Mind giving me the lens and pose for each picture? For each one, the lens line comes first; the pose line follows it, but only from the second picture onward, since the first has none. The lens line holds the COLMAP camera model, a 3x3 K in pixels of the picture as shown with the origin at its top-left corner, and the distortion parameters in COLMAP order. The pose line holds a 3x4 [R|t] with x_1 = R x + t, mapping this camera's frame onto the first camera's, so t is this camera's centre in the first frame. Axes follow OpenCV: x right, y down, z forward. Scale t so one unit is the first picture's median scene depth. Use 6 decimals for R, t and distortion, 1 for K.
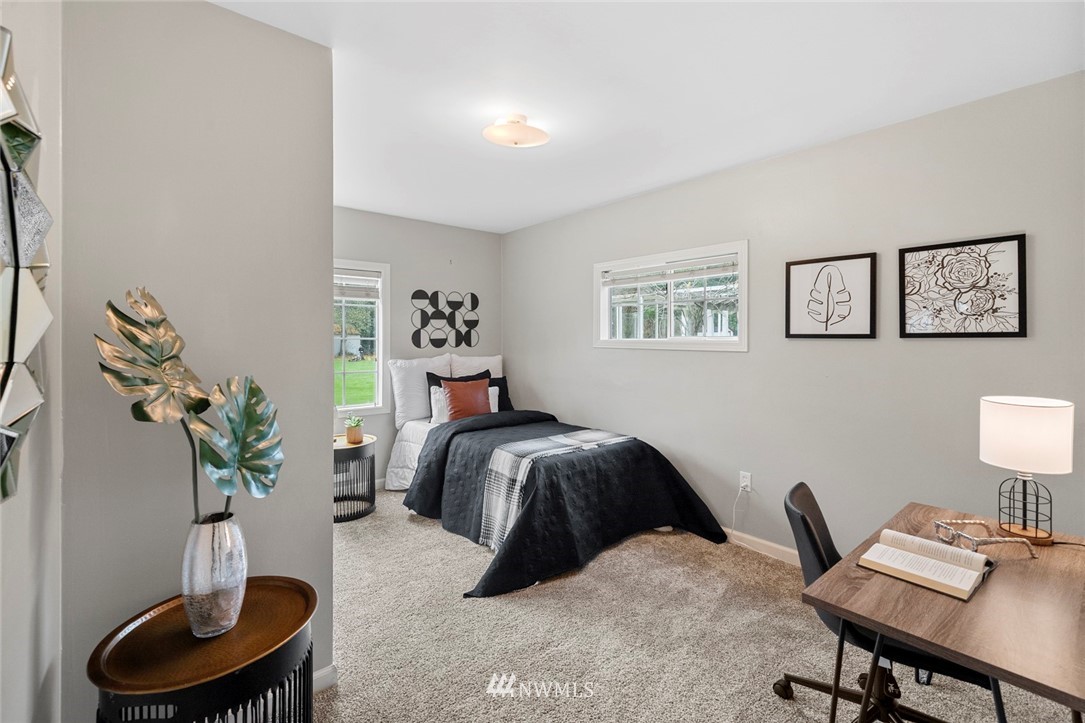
lens RADIAL K [[476.3, 0, 537.1], [0, 476.3, 341.0], [0, 0, 1]] dist [0.001108, 0.000001]
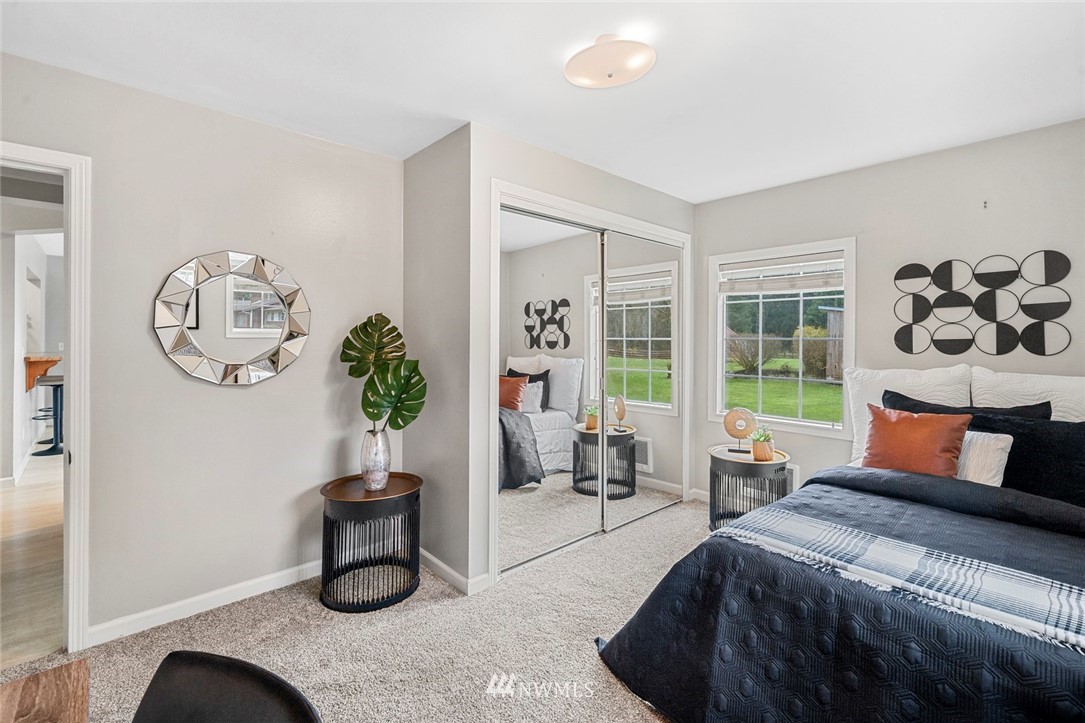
lens RADIAL K [[476.3, 0, 537.1], [0, 476.3, 341.0], [0, 0, 1]] dist [0.001108, 0.000001]
pose [[0.032379, 0.008281, -0.999441, 0.376200], [-0.003311, 0.999961, 0.008178, -0.006014], [0.999470, 0.003044, 0.032405, 0.457705]]
